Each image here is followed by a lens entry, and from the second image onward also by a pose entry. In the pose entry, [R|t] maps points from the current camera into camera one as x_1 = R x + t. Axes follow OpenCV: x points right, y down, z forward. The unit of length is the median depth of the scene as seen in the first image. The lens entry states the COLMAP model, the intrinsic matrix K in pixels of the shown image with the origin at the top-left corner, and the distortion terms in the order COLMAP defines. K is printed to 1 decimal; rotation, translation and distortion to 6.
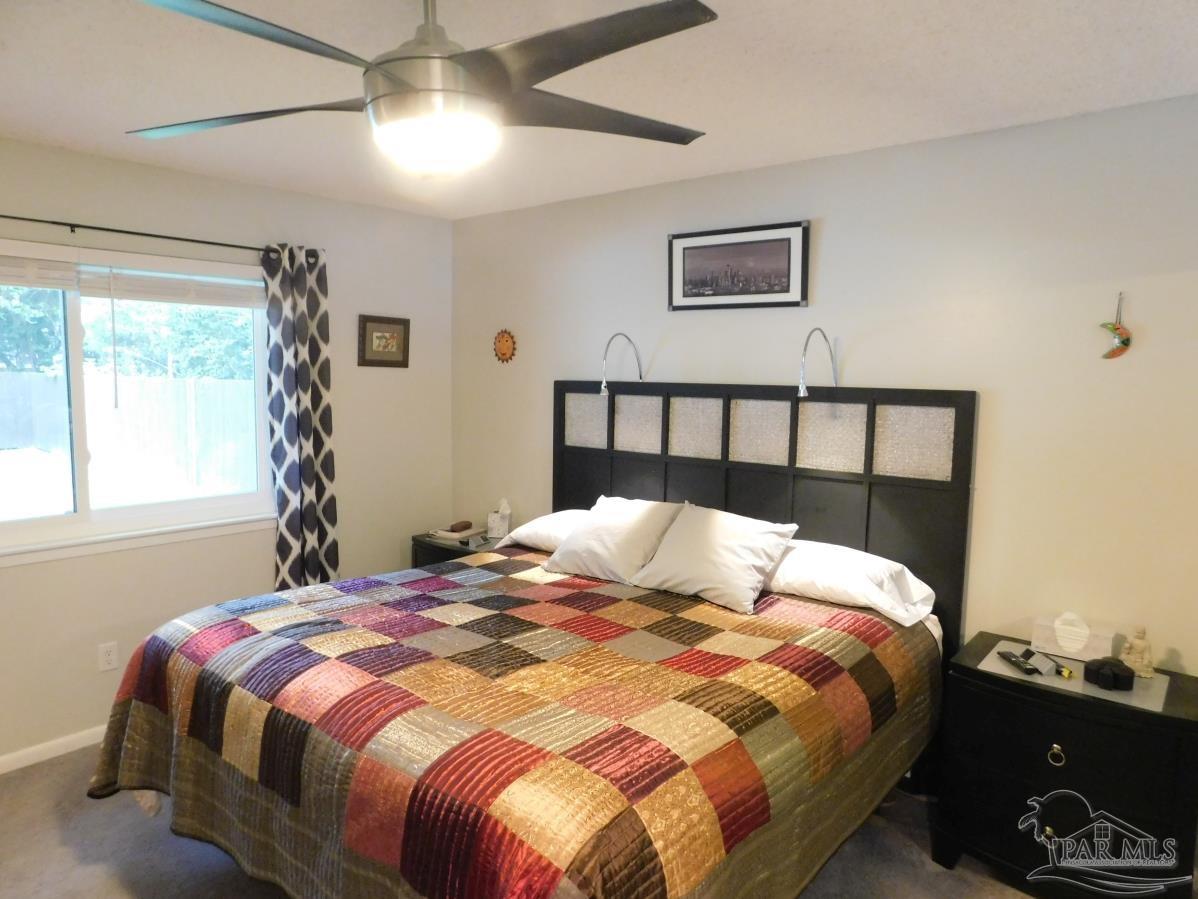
lens RADIAL K [[798.8, 0, 602.2], [0, 798.8, 448.1], [0, 0, 1]] dist [-0.065586, 0.052539]
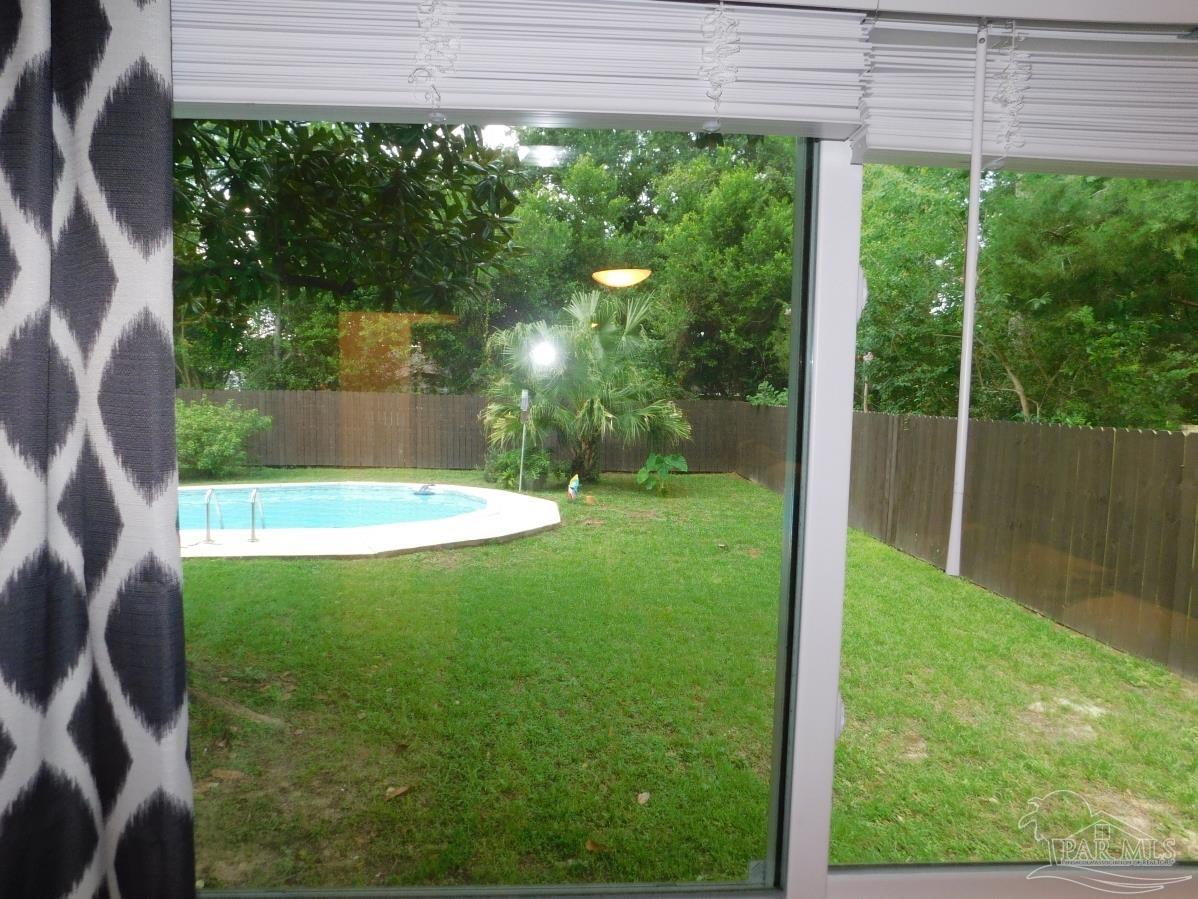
lens RADIAL K [[798.8, 0, 600.4], [0, 798.8, 453.8], [0, 0, 1]] dist [-0.065586, 0.052539]
pose [[0.694869, 0.059415, -0.716678, -0.476023], [-0.082570, 0.996582, 0.002562, -0.075233], [0.714380, 0.057396, 0.697400, 0.675507]]
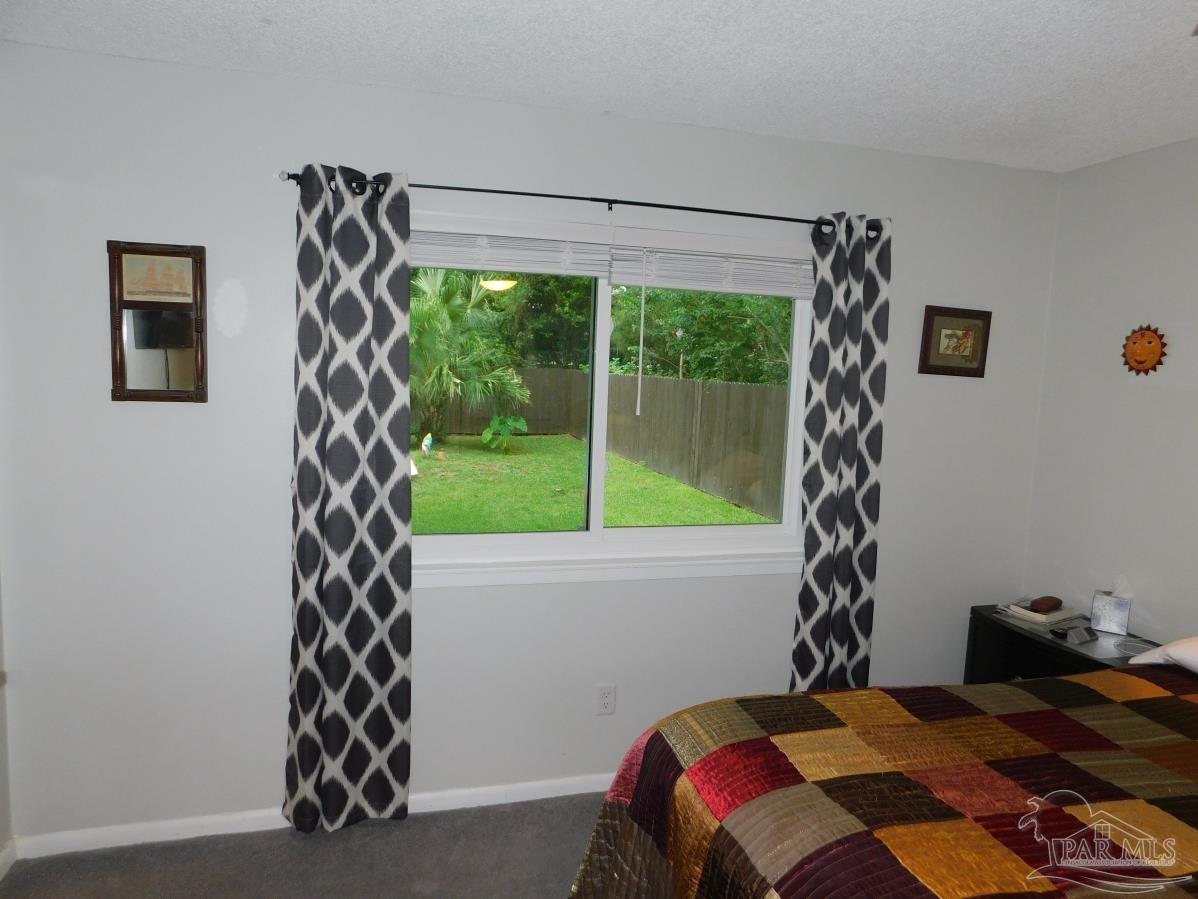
lens RADIAL K [[798.8, 0, 595.3], [0, 798.8, 456.6], [0, 0, 1]] dist [-0.065586, 0.052539]
pose [[0.823660, 0.081224, -0.561237, -0.154347], [-0.078762, 0.996482, 0.028625, -0.025164], [0.561587, 0.020627, 0.827160, 0.238959]]
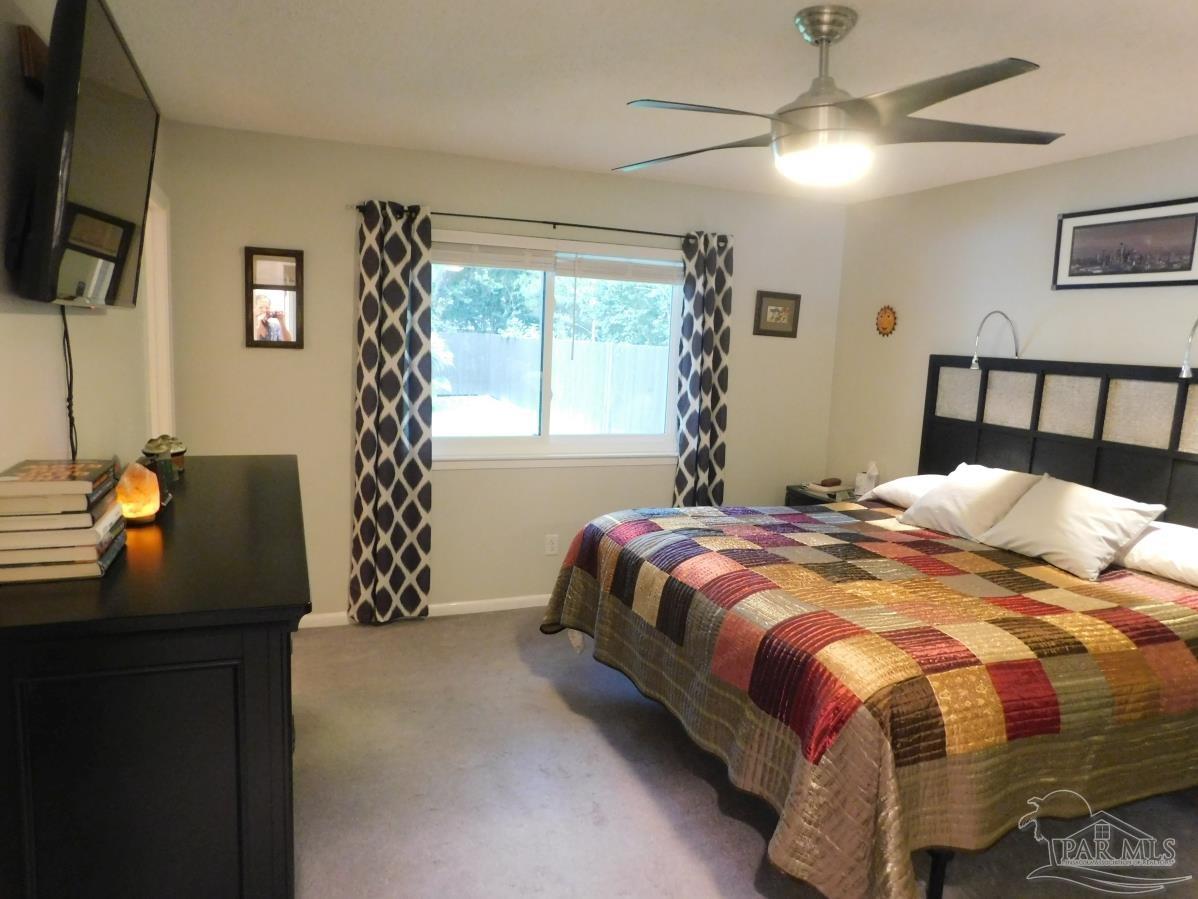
lens RADIAL K [[798.8, 0, 601.3], [0, 798.8, 447.6], [0, 0, 1]] dist [-0.065586, 0.052539]
pose [[0.884591, 0.091164, -0.457371, 0.052077], [-0.076541, 0.995789, 0.050447, 0.022930], [0.460044, -0.009617, 0.887844, -0.163907]]
